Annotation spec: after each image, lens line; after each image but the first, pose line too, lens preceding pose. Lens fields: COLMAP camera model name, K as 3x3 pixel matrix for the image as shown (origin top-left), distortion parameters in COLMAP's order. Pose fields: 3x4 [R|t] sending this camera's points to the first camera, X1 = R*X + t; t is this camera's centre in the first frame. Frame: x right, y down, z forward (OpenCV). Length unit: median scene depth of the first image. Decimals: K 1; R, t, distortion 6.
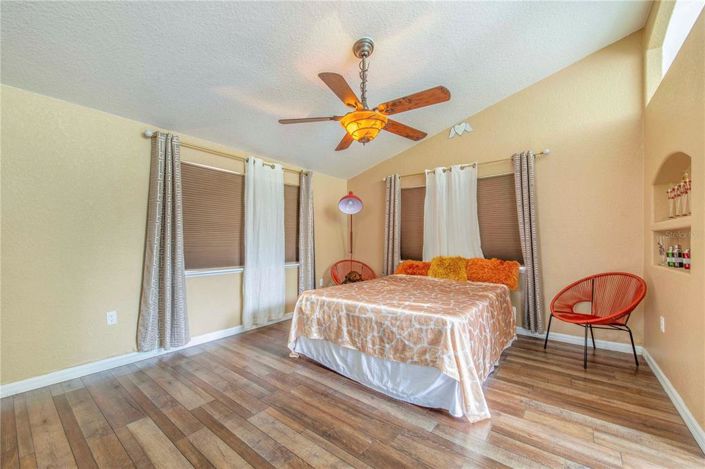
lens RADIAL K [[277.1, 0, 356.3], [0, 277.1, 237.8], [0, 0, 1]] dist [0.001906, 0.000095]
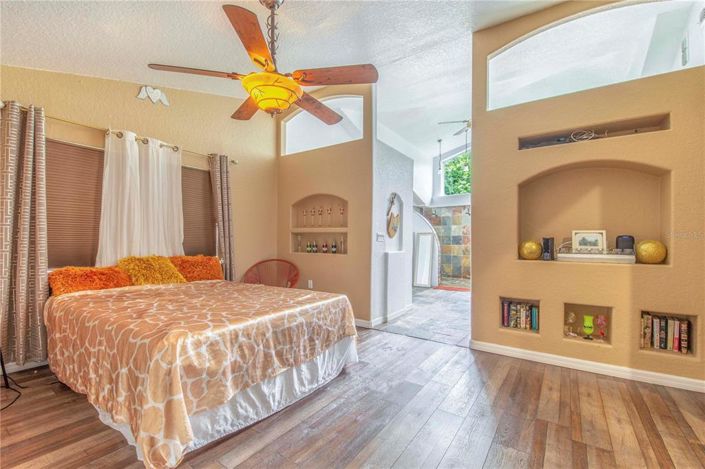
lens RADIAL K [[277.1, 0, 356.3], [0, 277.1, 237.8], [0, 0, 1]] dist [0.001906, 0.000095]
pose [[-0.027035, 0.009931, 0.999585, -0.762064], [-0.027440, 0.999566, -0.010673, 0.016752], [-0.999258, -0.027717, -0.026751, 0.759249]]
